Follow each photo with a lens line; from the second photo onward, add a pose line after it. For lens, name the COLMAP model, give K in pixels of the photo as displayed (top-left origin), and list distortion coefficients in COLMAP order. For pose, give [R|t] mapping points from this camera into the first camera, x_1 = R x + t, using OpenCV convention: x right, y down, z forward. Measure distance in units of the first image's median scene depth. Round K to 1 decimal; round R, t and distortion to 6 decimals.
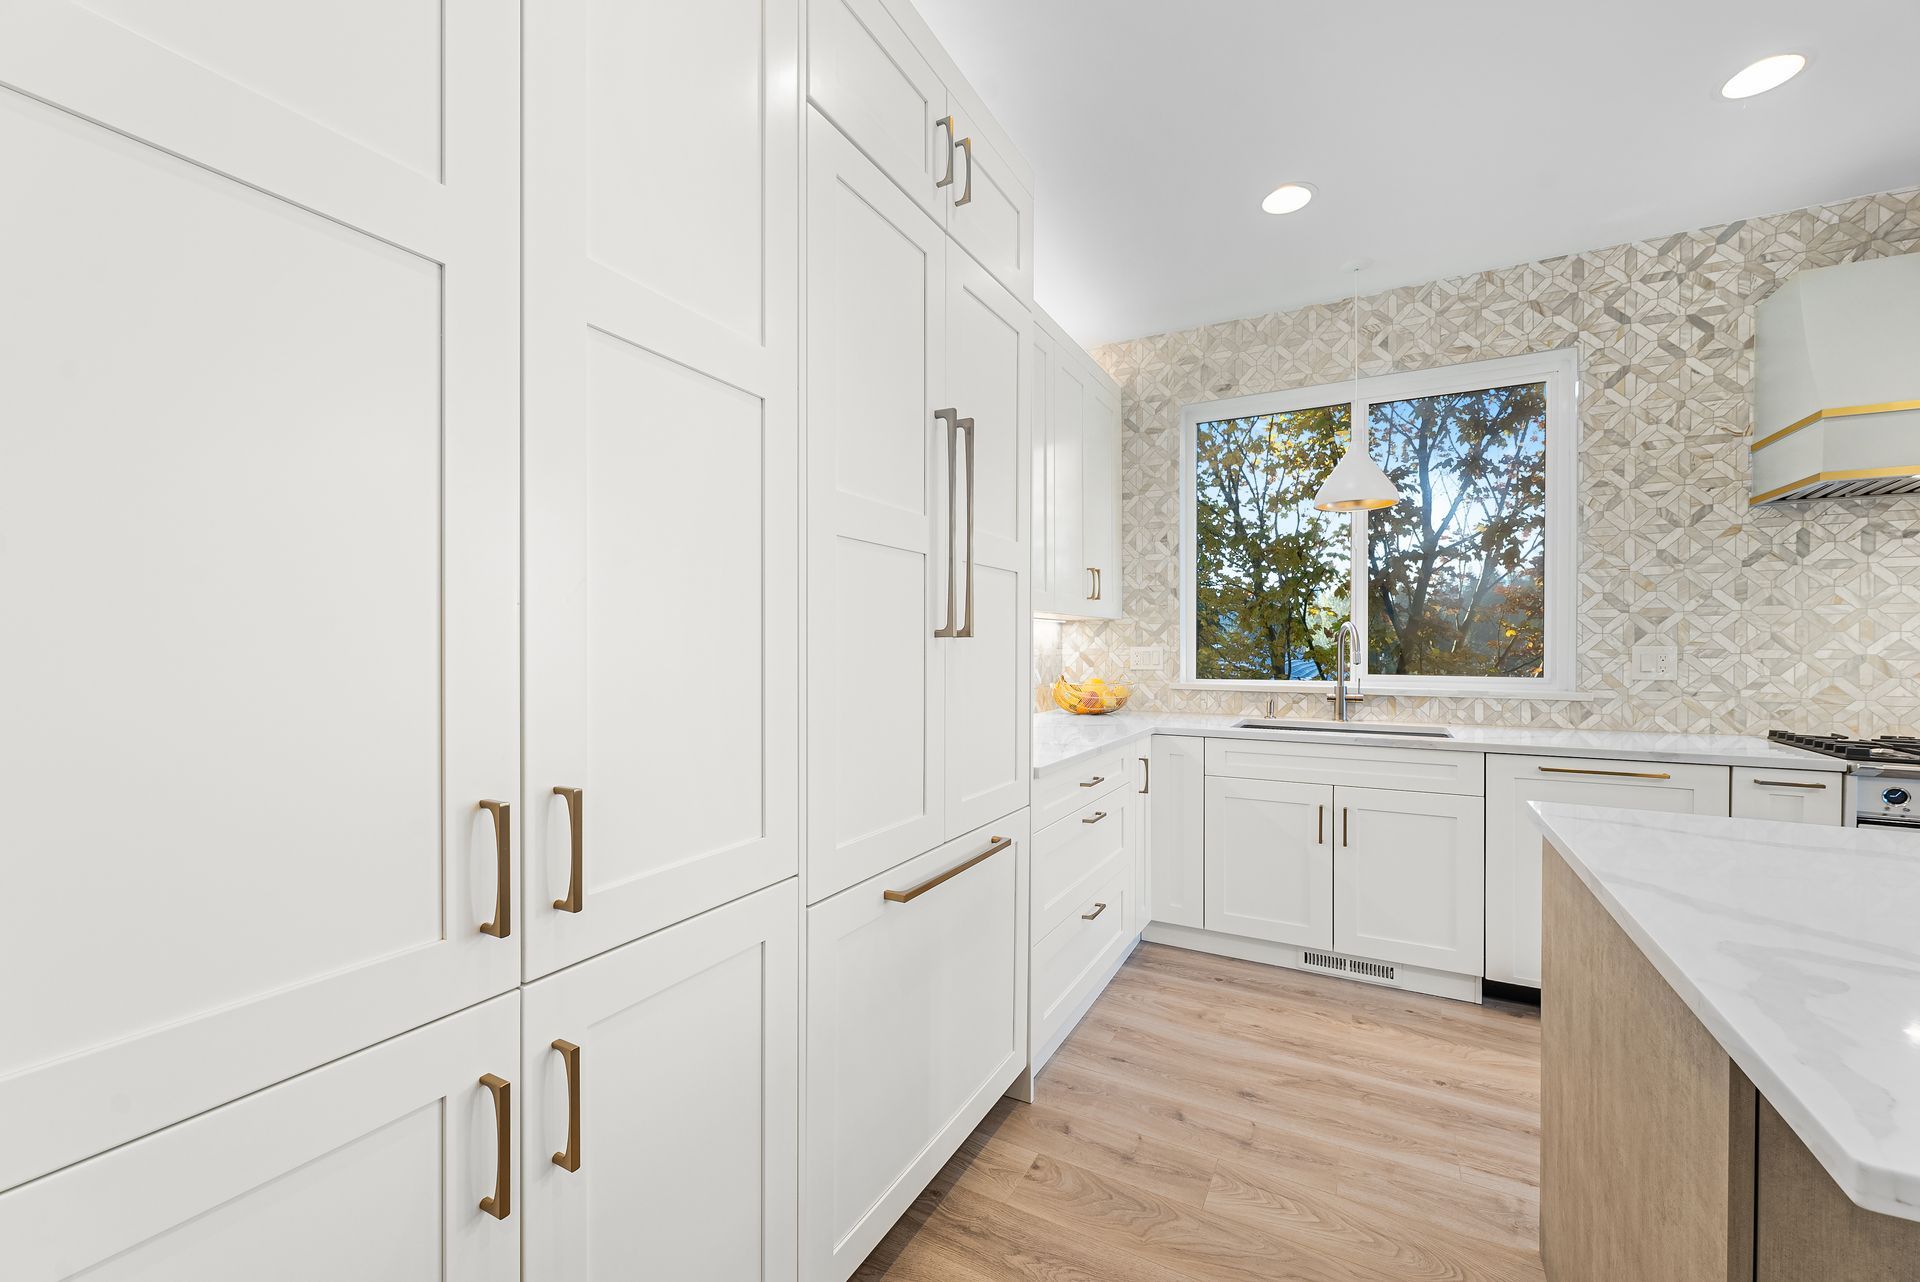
lens RADIAL K [[765.0, 0, 957.2], [0, 765.0, 650.5], [0, 0, 1]] dist [0.000769, 0.000120]
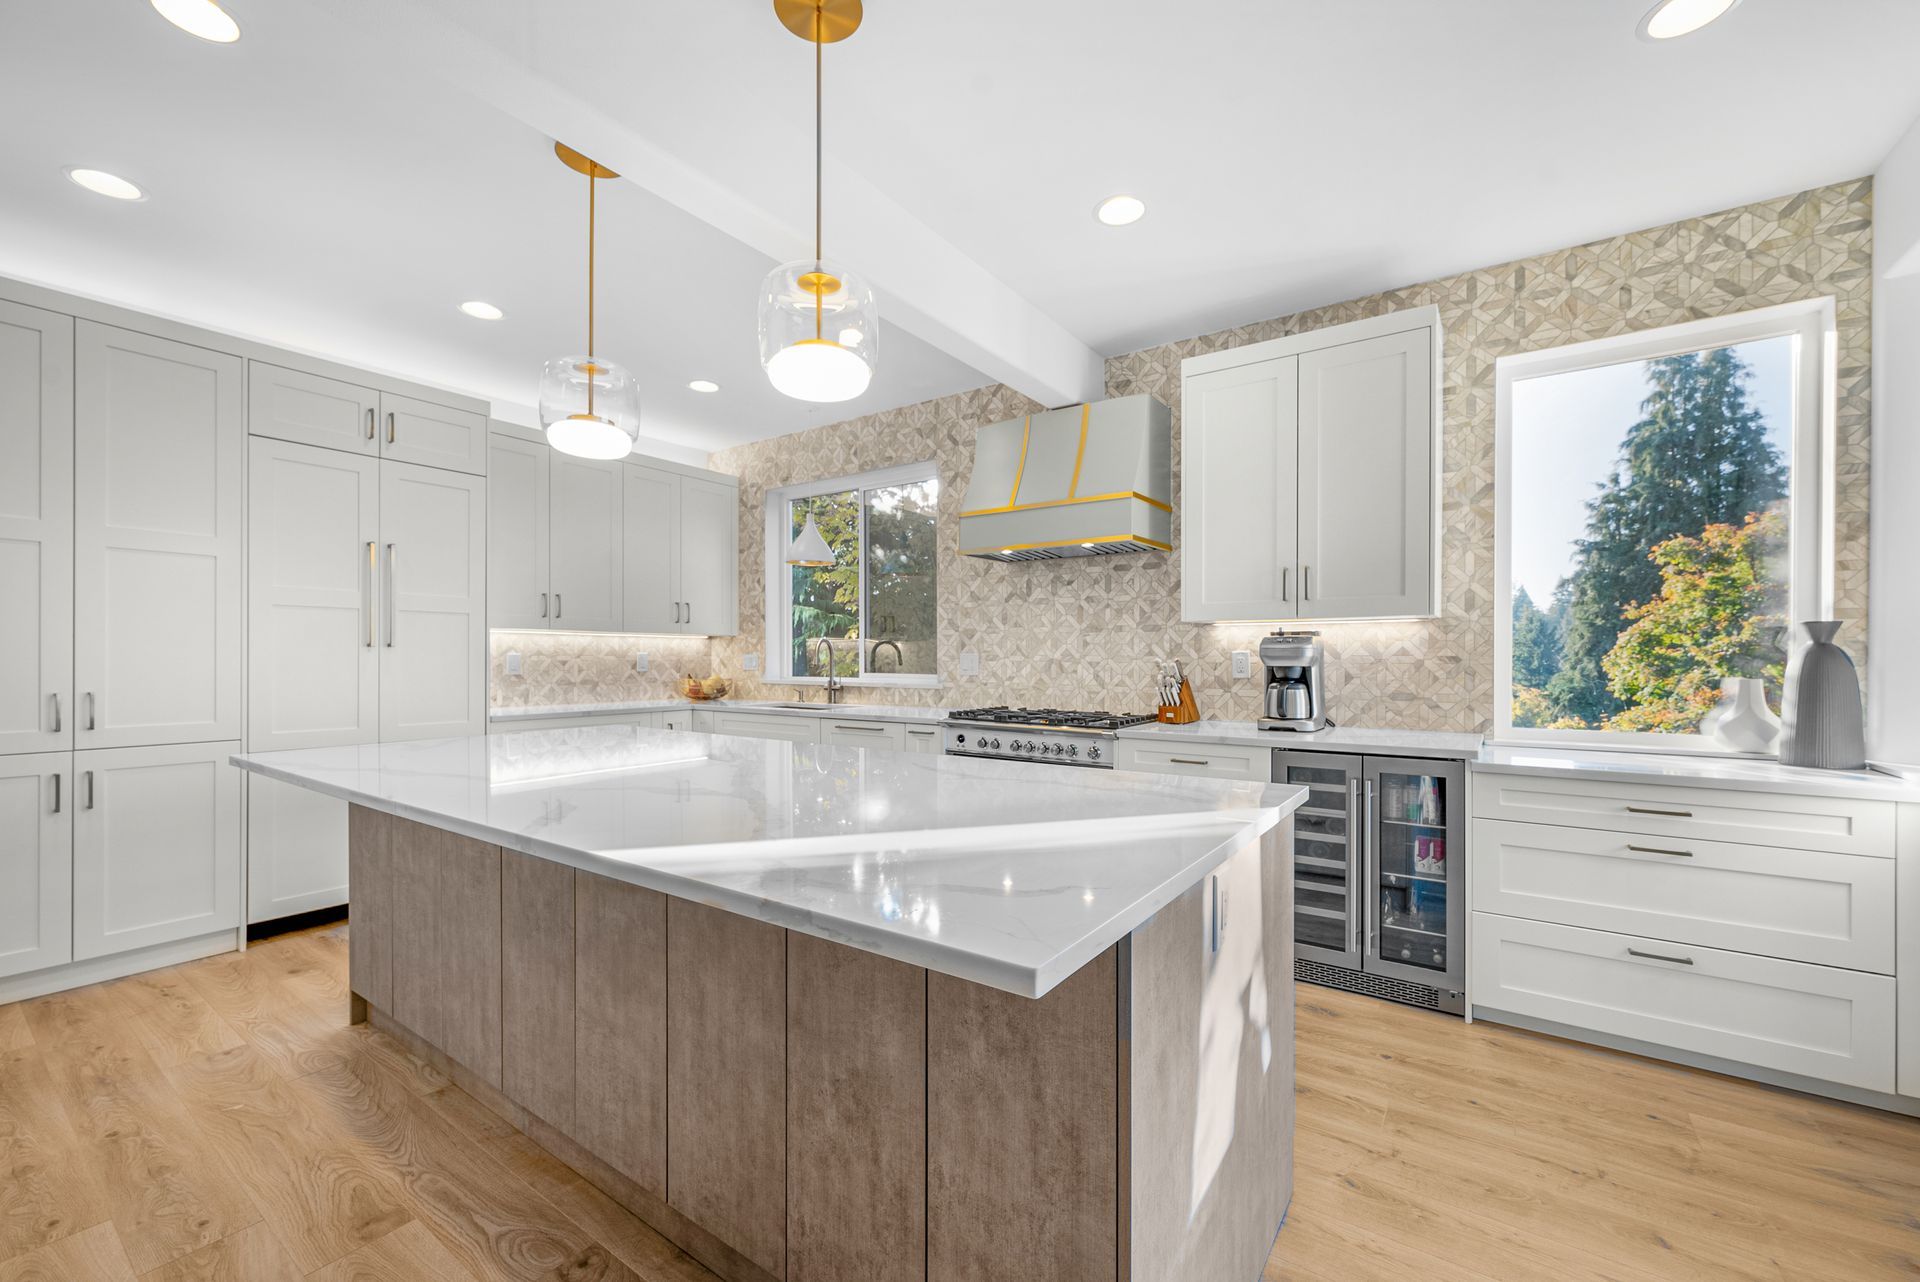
lens RADIAL K [[767.6, 0, 953.1], [0, 767.6, 661.5], [0, 0, 1]] dist [0.001241, -0.000018]
pose [[0.994043, 0.002957, -0.108946, 1.031312], [-0.003285, 0.999991, -0.002835, 0.015179], [0.108937, 0.003176, 0.994044, -0.541746]]
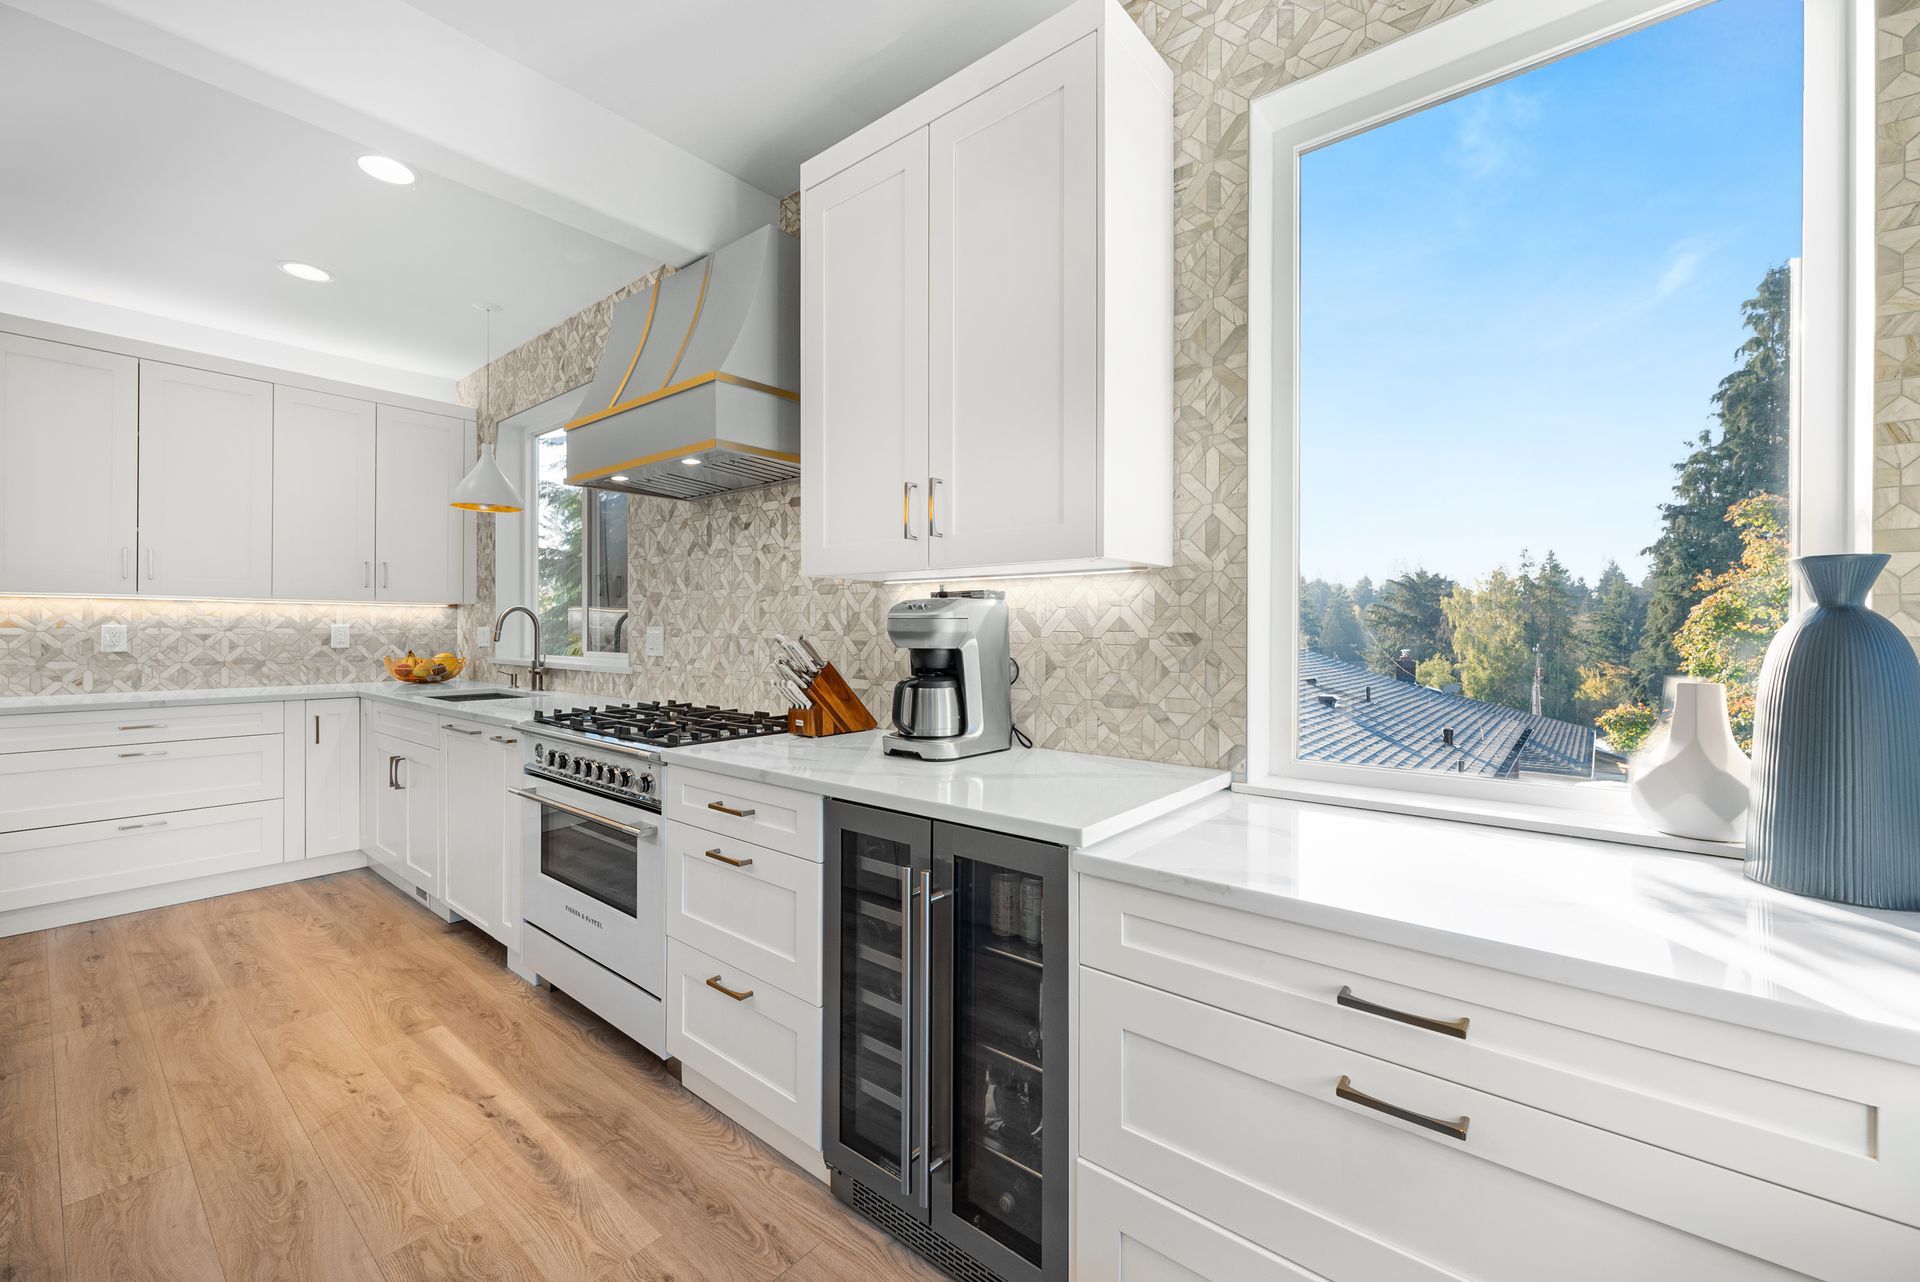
lens RADIAL K [[766.2, 0, 959.3], [0, 766.2, 631.5], [0, 0, 1]] dist [-0.001558, 0.000514]
pose [[0.983763, 0.005614, -0.179387, 1.534815], [-0.007081, 0.999947, -0.007537, 0.007338], [0.179335, 0.008684, 0.983750, -0.039267]]
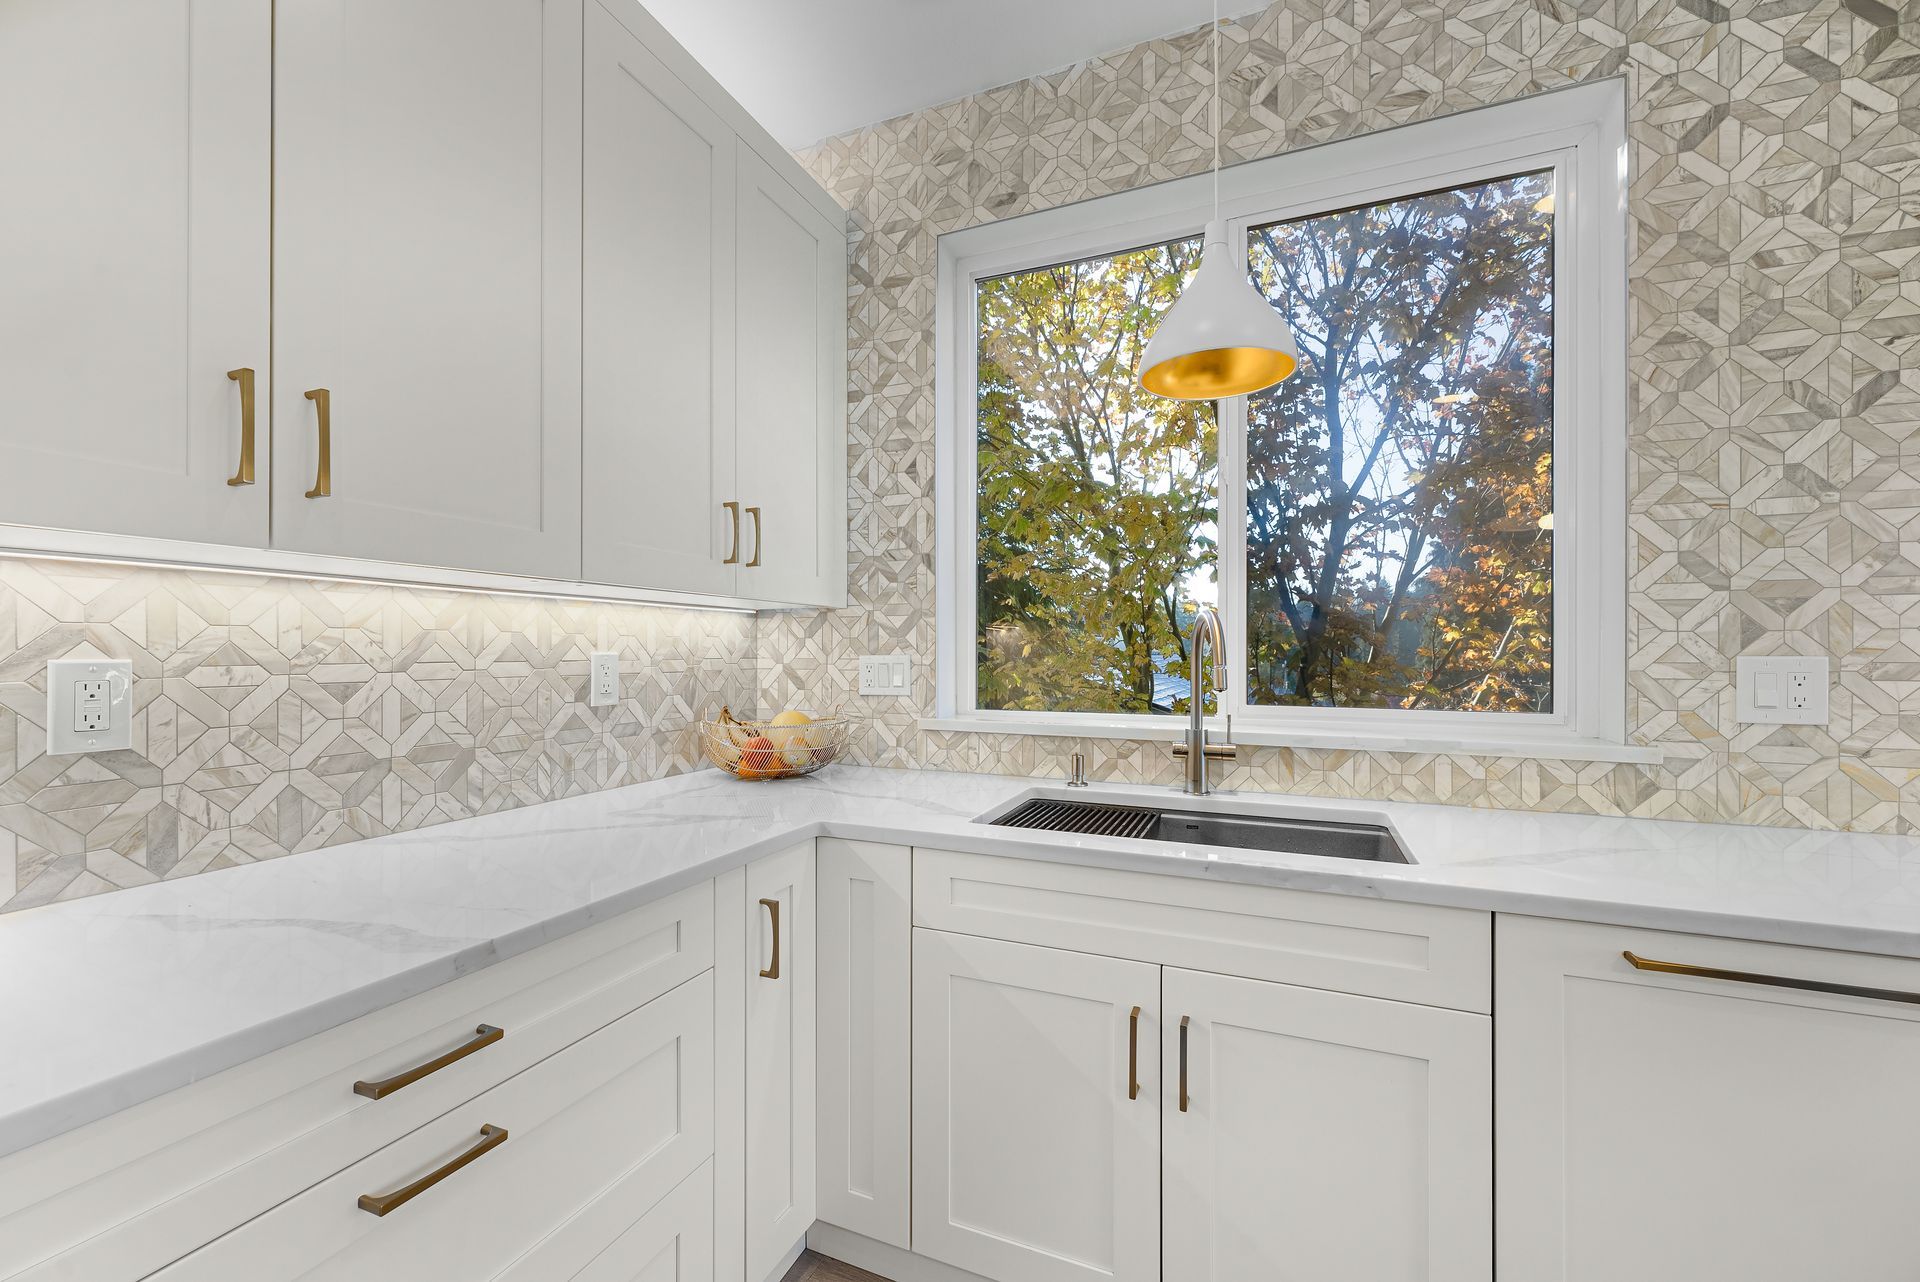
lens RADIAL K [[765.0, 0, 957.2], [0, 765.0, 650.5], [0, 0, 1]] dist [0.000769, 0.000120]
pose [[0.994735, 0.002171, 0.102456, 0.316552], [-0.001138, 0.999948, -0.010138, -0.003670], [-0.102472, 0.009968, 0.994686, 0.546856]]
